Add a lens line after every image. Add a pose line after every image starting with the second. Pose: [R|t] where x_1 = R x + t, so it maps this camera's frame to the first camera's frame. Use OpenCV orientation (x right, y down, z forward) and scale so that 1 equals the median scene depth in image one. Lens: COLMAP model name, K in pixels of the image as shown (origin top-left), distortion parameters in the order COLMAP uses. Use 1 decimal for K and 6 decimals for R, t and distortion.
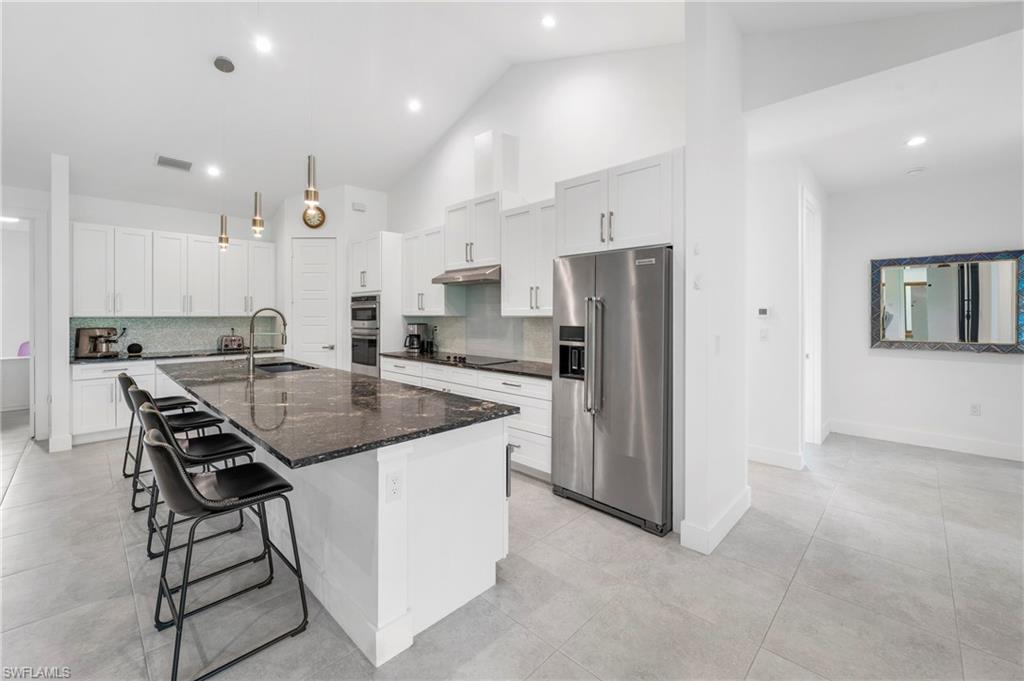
lens RADIAL K [[421.4, 0, 509.1], [0, 421.4, 315.5], [0, 0, 1]] dist [-0.007375, -0.000497]
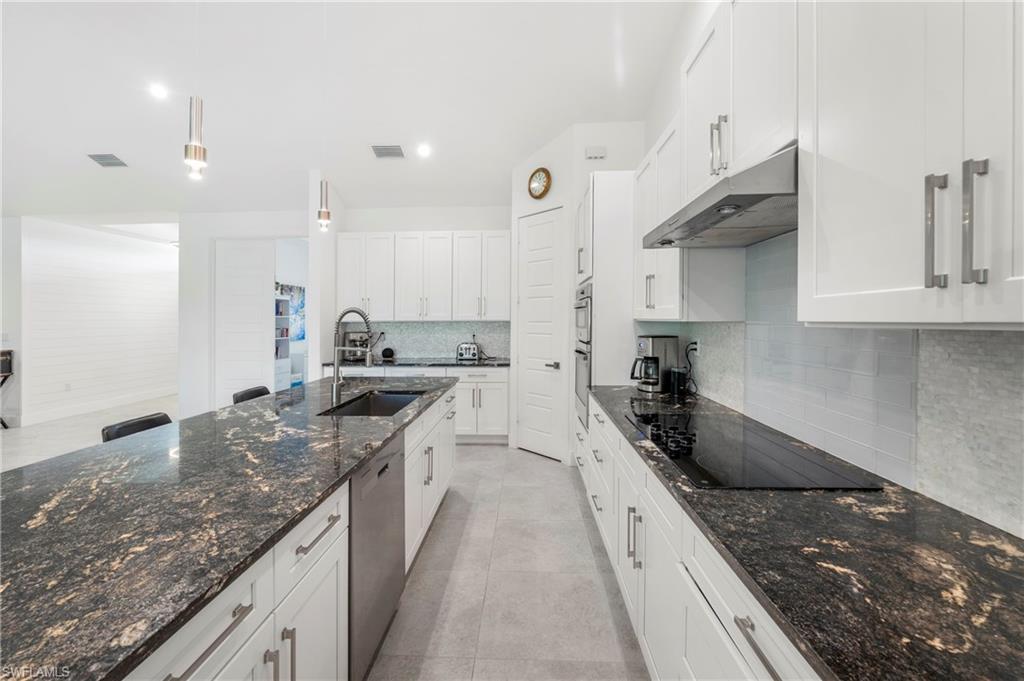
lens RADIAL K [[421.4, 0, 511.0], [0, 421.4, 324.1], [0, 0, 1]] dist [-0.007375, -0.000497]
pose [[0.664604, 0.006917, -0.747164, 0.056749], [0.002556, 0.999930, 0.011530, -0.001423], [0.747192, -0.009573, 0.664540, 0.610823]]
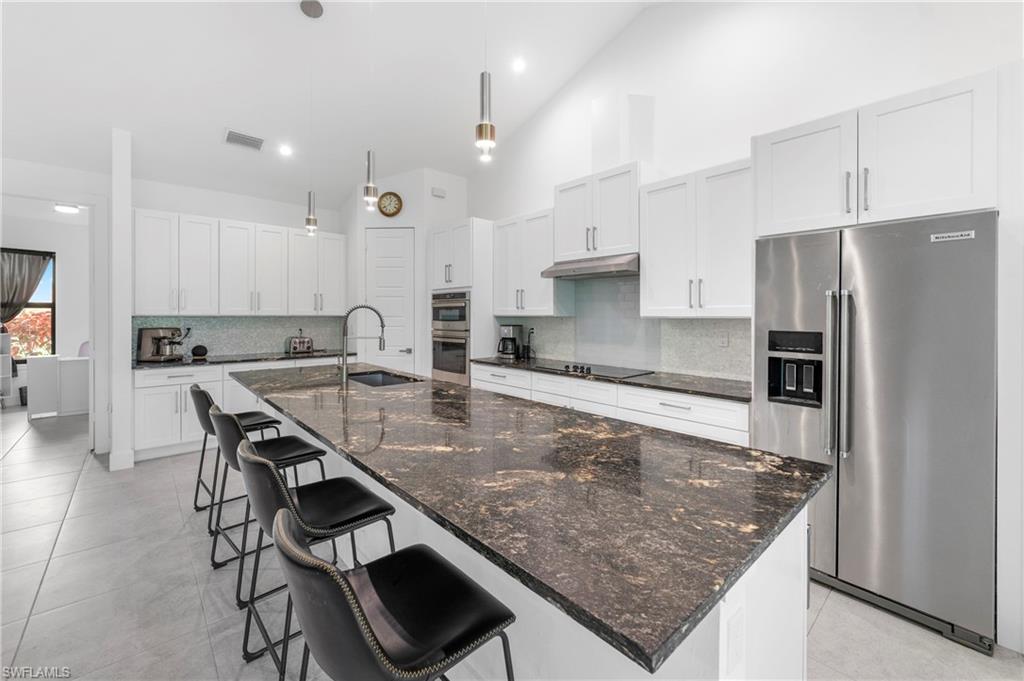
lens RADIAL K [[421.4, 0, 511.0], [0, 421.4, 316.6], [0, 0, 1]] dist [-0.007375, -0.000497]
pose [[0.997669, 0.004708, -0.068075, -0.188474], [-0.004598, 0.999988, 0.001779, 0.000836], [0.068083, -0.001462, 0.997679, 0.168590]]
